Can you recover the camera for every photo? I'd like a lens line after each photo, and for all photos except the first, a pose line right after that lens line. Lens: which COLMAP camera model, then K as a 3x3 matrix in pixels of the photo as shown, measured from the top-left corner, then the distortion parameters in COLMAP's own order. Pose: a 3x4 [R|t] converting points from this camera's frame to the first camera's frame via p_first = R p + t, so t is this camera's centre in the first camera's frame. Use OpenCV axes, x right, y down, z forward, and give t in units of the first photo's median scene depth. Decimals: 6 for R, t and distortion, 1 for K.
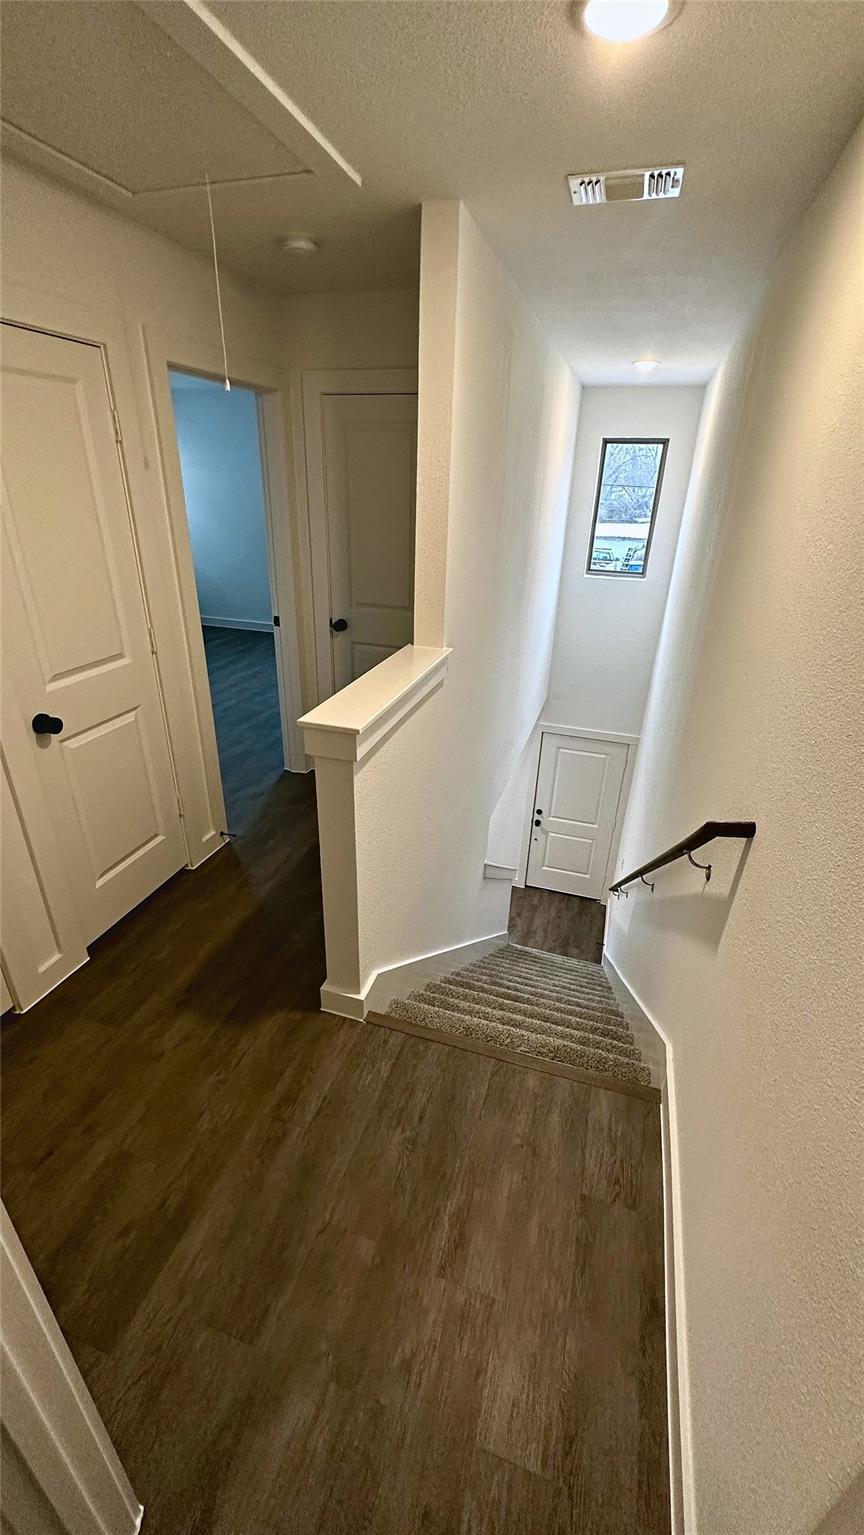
lens RADIAL K [[611.2, 0, 433.3], [0, 611.2, 765.7], [0, 0, 1]] dist [0.000496, 0.001335]
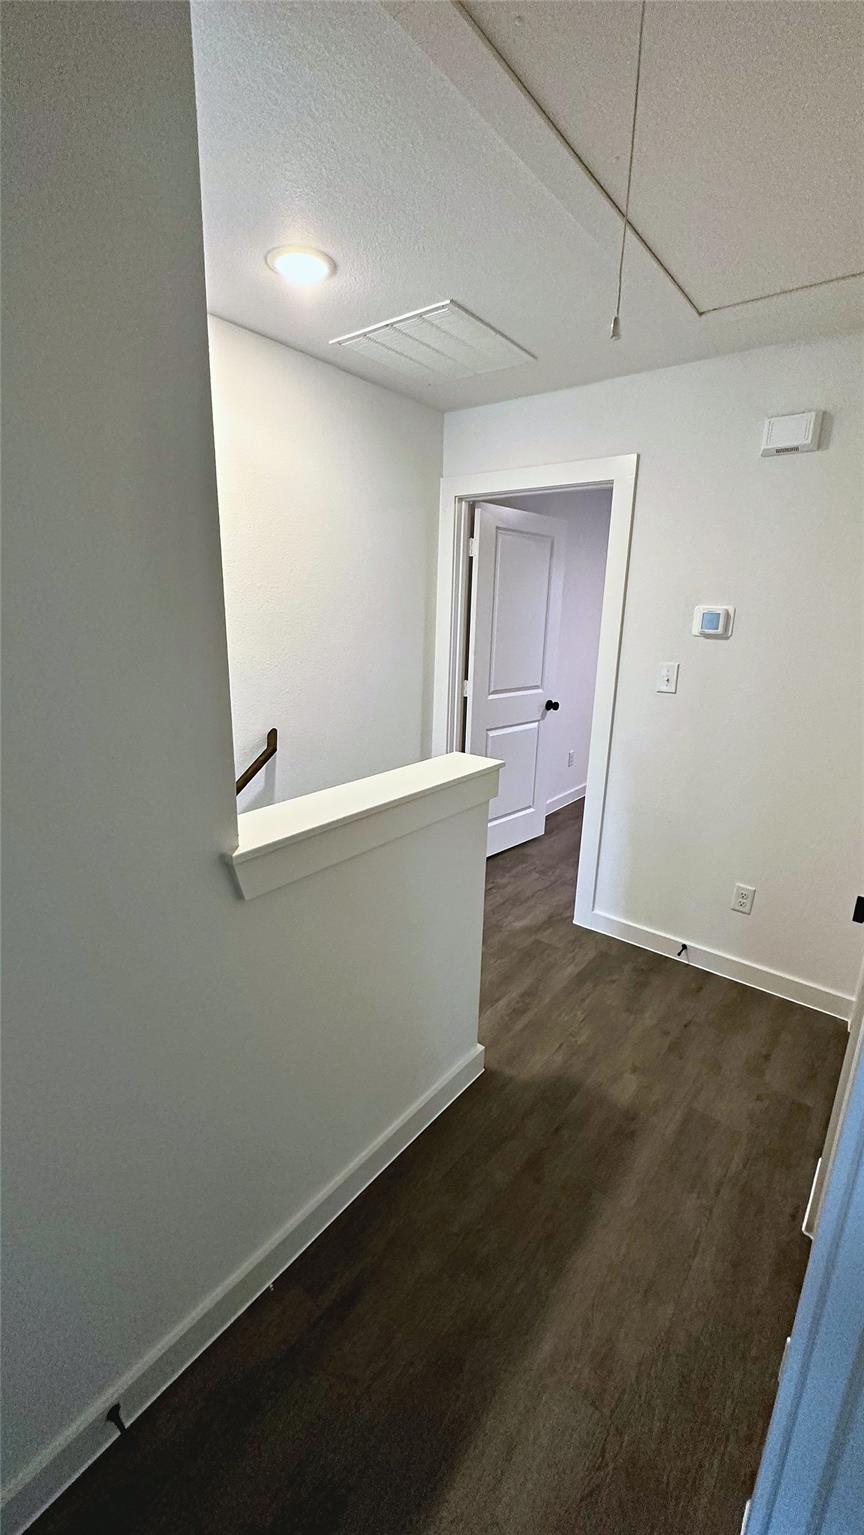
lens RADIAL K [[611.2, 0, 434.3], [0, 611.2, 765.4], [0, 0, 1]] dist [0.000496, 0.001335]
pose [[-0.931241, -0.151601, 0.331372, -0.406352], [0.095944, 0.775265, 0.624307, -0.668032], [-0.351546, 0.613173, -0.707413, 1.600804]]
